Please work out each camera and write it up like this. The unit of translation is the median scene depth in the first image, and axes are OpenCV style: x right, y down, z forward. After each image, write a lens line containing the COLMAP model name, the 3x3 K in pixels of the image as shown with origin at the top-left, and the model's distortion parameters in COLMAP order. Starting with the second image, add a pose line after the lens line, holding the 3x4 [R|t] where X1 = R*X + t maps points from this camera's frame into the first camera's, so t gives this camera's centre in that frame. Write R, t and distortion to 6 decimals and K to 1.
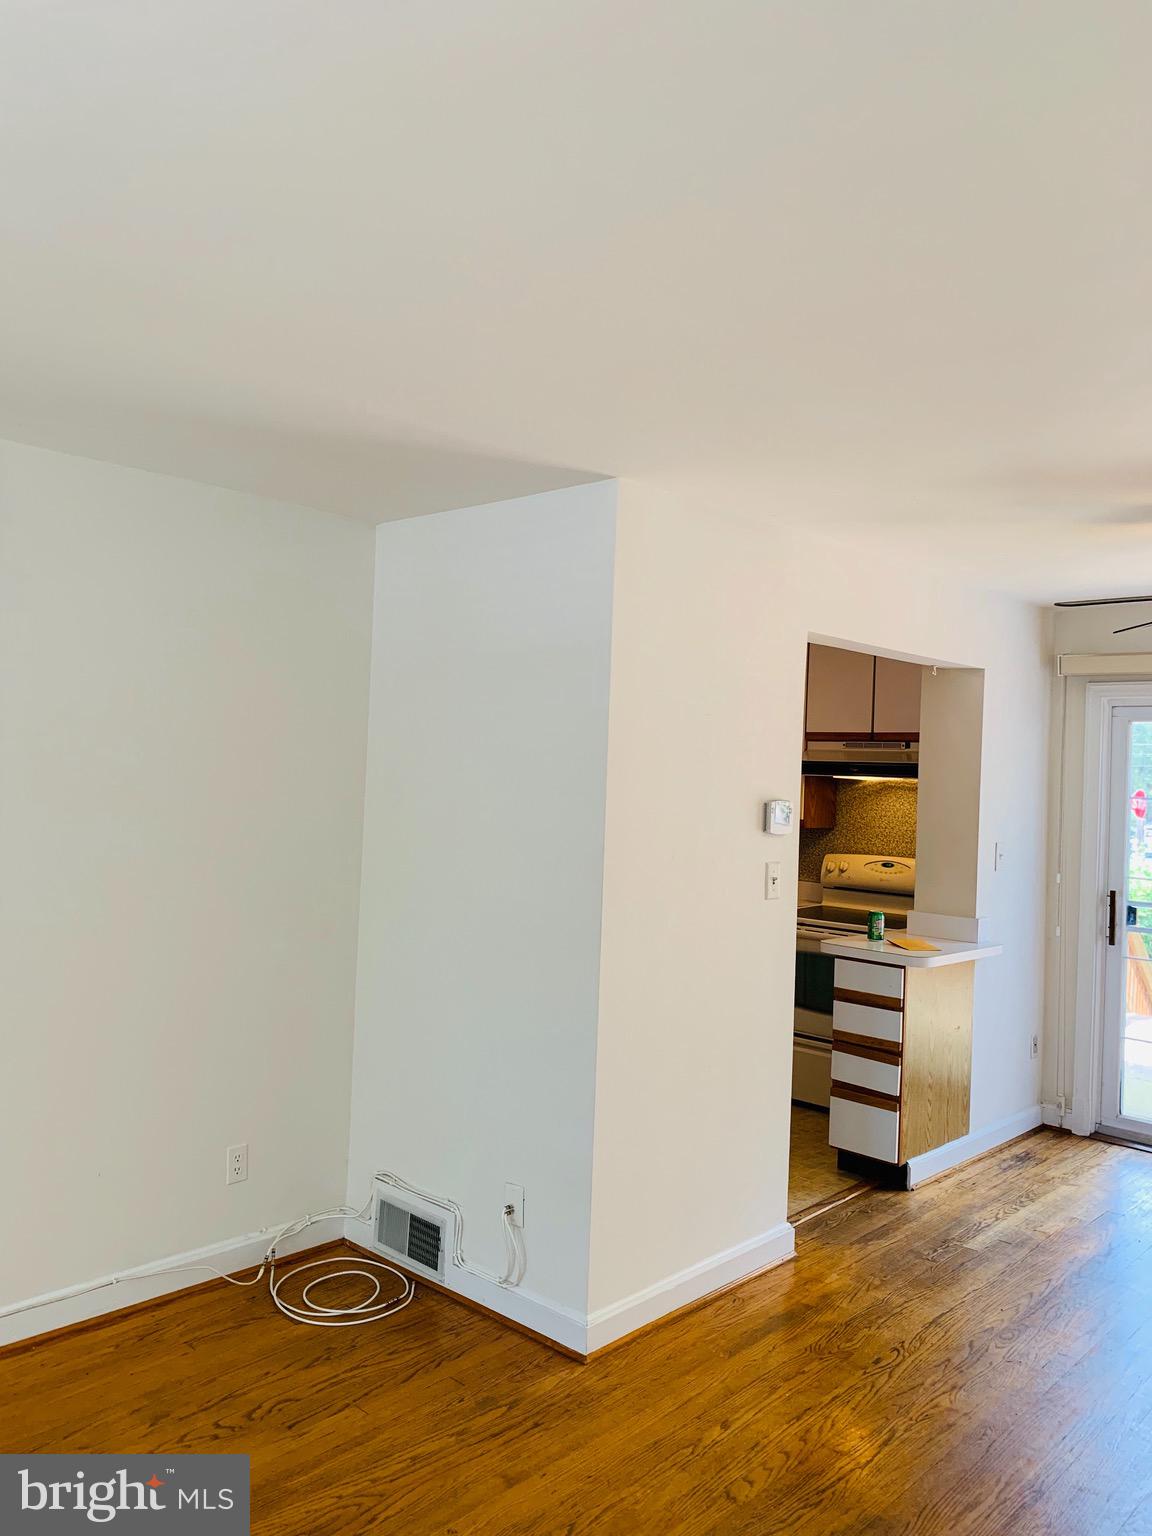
lens RADIAL K [[1199.6, 0, 562.5], [0, 1199.6, 766.0], [0, 0, 1]] dist [0.043409, -0.041928]
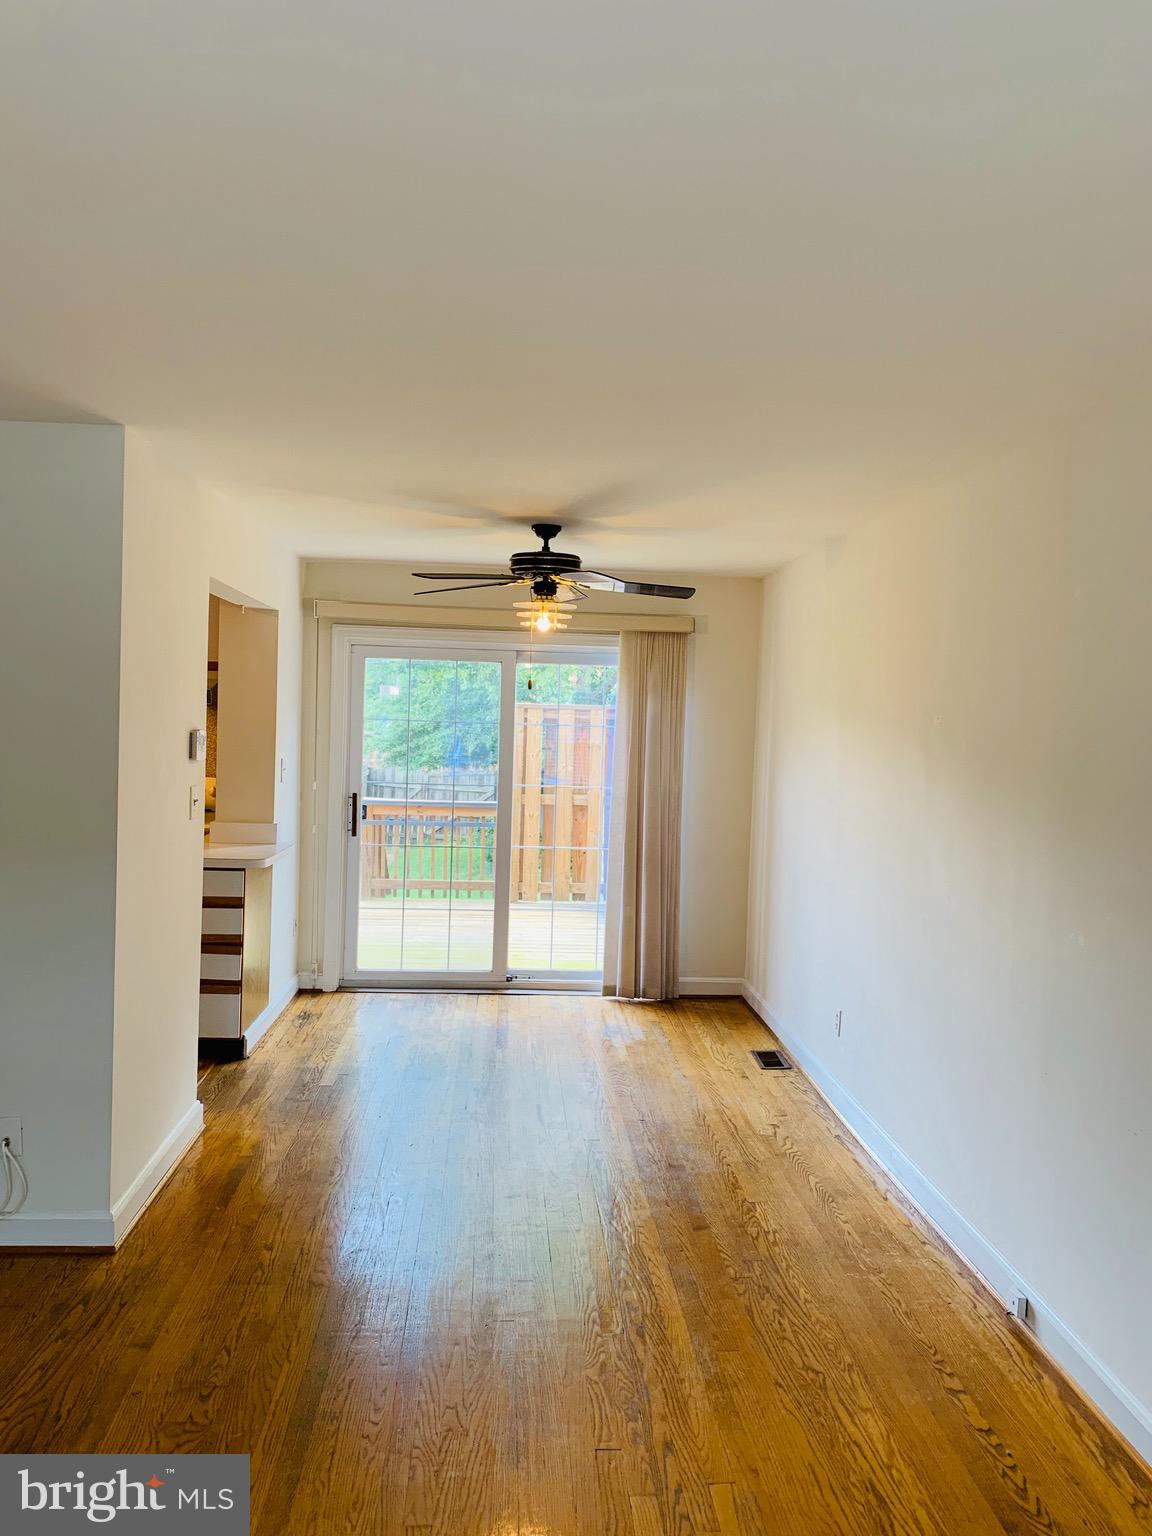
lens RADIAL K [[1199.6, 0, 581.2], [0, 1199.6, 765.2], [0, 0, 1]] dist [0.043409, -0.041928]
pose [[0.684411, -0.043395, 0.727804, -0.357014], [-0.010113, 0.997566, 0.068989, -0.017020], [-0.729026, -0.054577, 0.682306, -0.018690]]
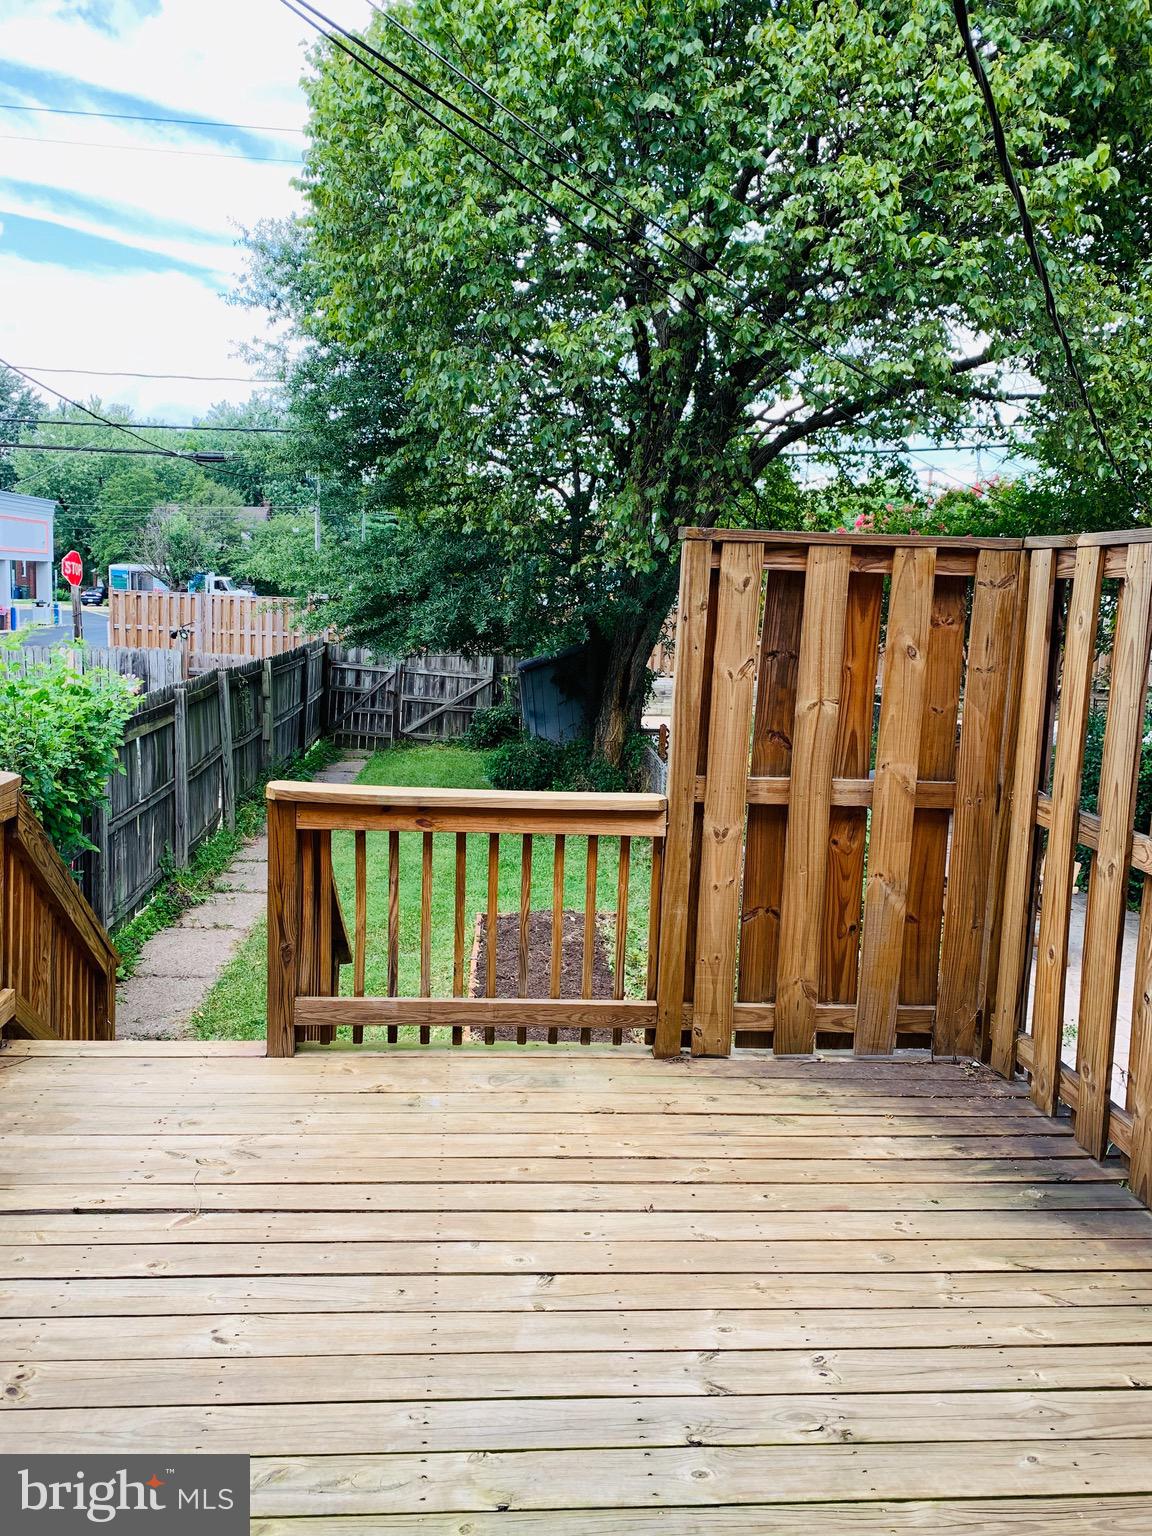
lens RADIAL K [[1199.6, 0, 577.3], [0, 1199.6, 760.6], [0, 0, 1]] dist [0.043409, -0.041928]
pose [[0.668595, -0.110998, 0.735296, 0.585040], [-0.027546, 0.984422, 0.173653, 0.042730], [-0.743116, -0.136357, 0.655122, 1.179896]]
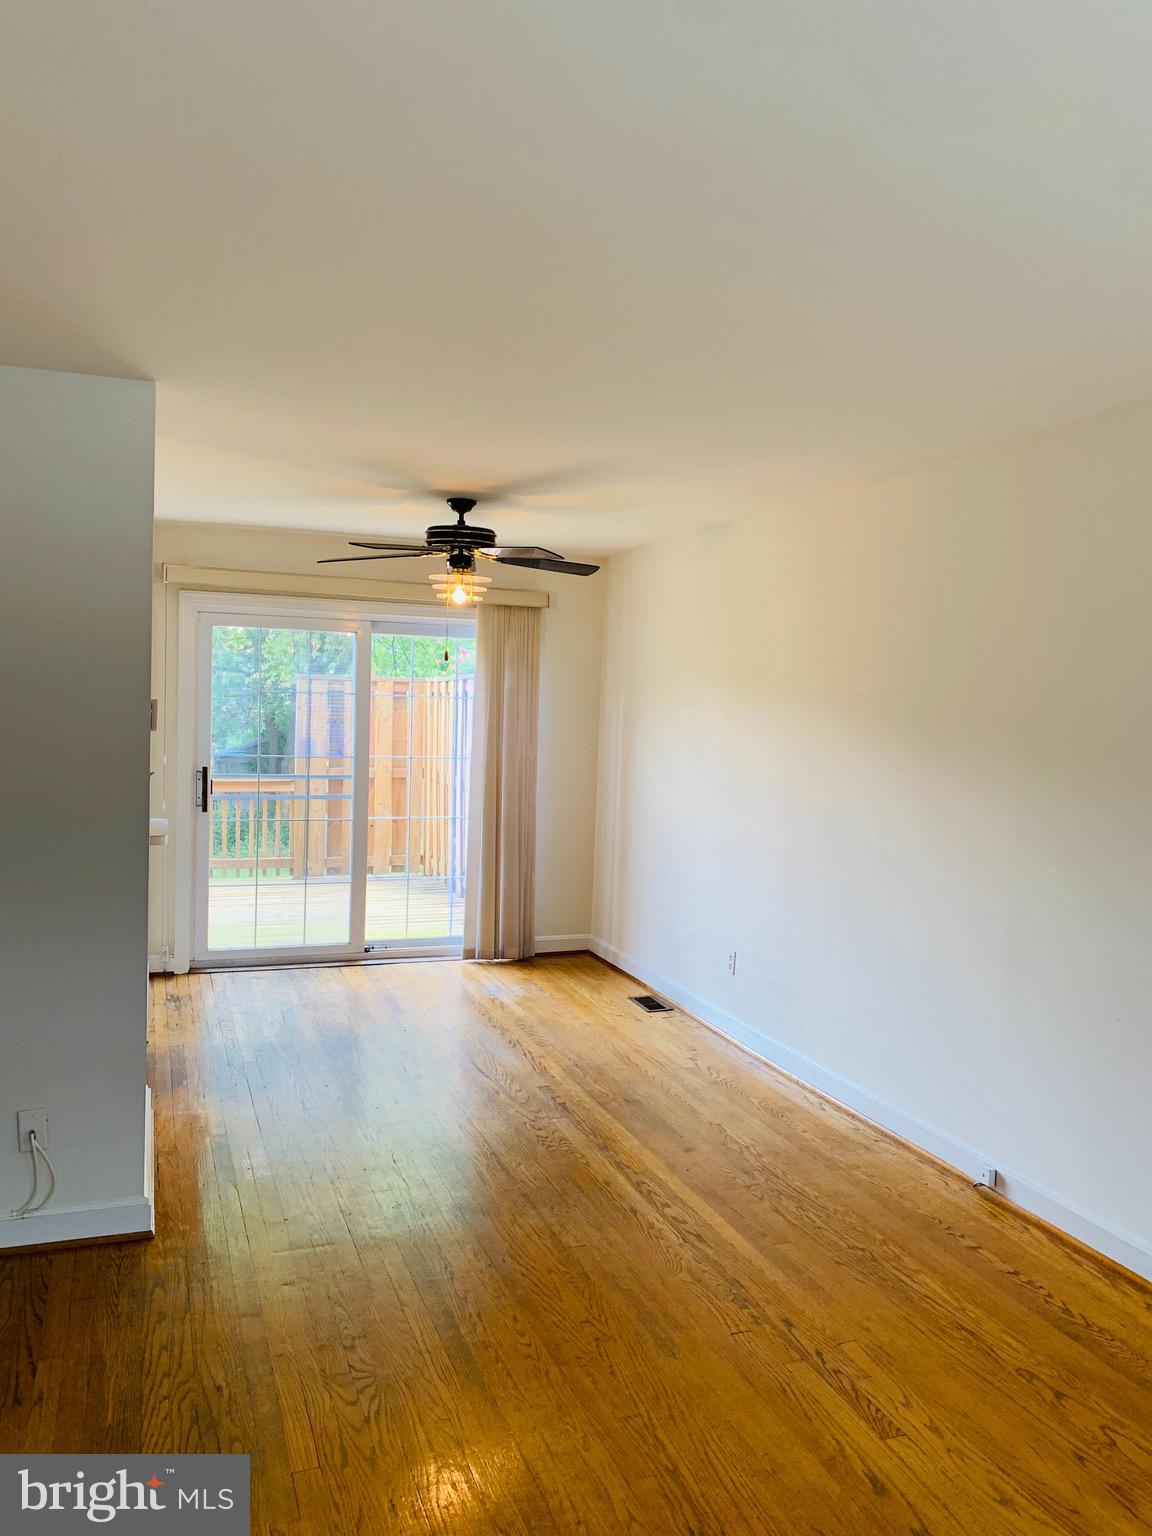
lens RADIAL K [[1199.6, 0, 585.8], [0, 1199.6, 771.2], [0, 0, 1]] dist [0.043409, -0.041928]
pose [[0.446614, -0.074498, 0.891620, -0.553553], [-0.017391, 0.995617, 0.091898, -0.011829], [-0.894558, -0.056549, 0.443361, 0.163967]]
